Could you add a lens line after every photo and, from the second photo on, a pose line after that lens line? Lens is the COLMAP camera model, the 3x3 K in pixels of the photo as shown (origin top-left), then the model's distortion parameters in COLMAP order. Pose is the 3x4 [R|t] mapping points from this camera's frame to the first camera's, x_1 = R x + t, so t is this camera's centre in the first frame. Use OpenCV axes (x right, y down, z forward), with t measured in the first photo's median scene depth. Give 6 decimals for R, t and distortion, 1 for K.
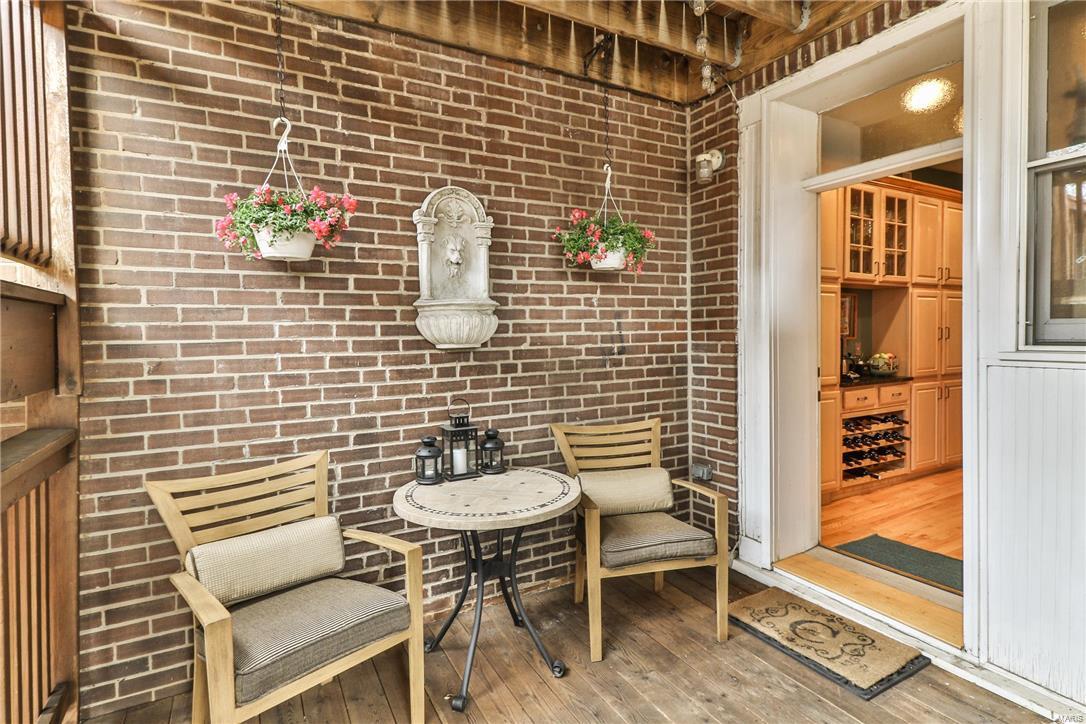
lens RADIAL K [[555.9, 0, 559.1], [0, 555.9, 344.5], [0, 0, 1]] dist [0.021864, -0.008718]
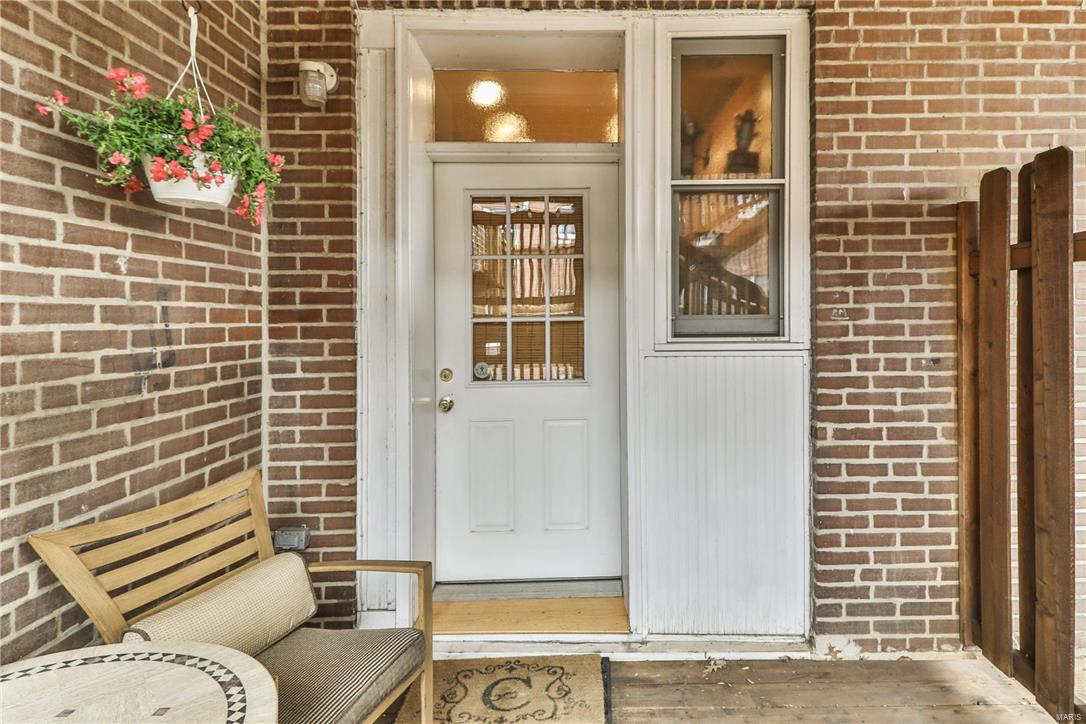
lens RADIAL K [[590.7, 0, 605.3], [0, 590.7, 317.1], [0, 0, 1]] dist [0.011615, -0.002215]
pose [[0.483326, 0.016861, 0.875278, -0.198870], [0.018441, 0.999397, -0.029436, -0.005412], [-0.875246, 0.030368, 0.482723, 0.365291]]
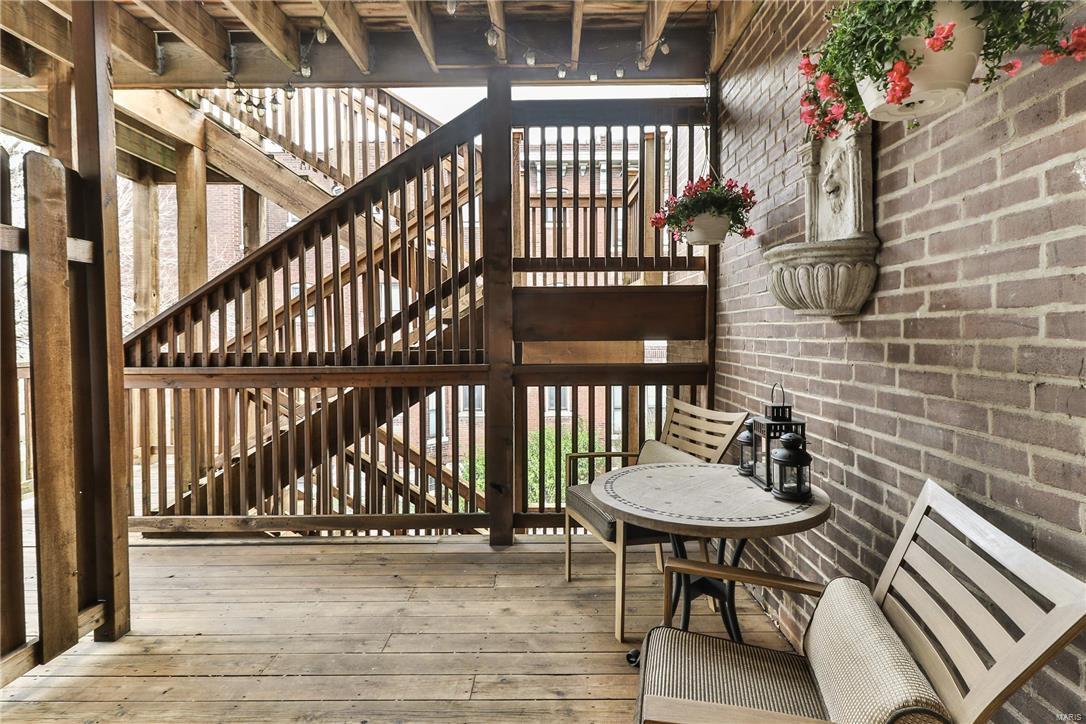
lens RADIAL K [[555.9, 0, 543.7], [0, 555.9, 345.3], [0, 0, 1]] dist [0.021864, -0.008718]
pose [[-0.503039, 0.034477, -0.863576, 0.521168], [-0.012715, 0.998801, 0.047282, 0.012975], [0.864170, 0.034765, -0.501998, 0.914431]]
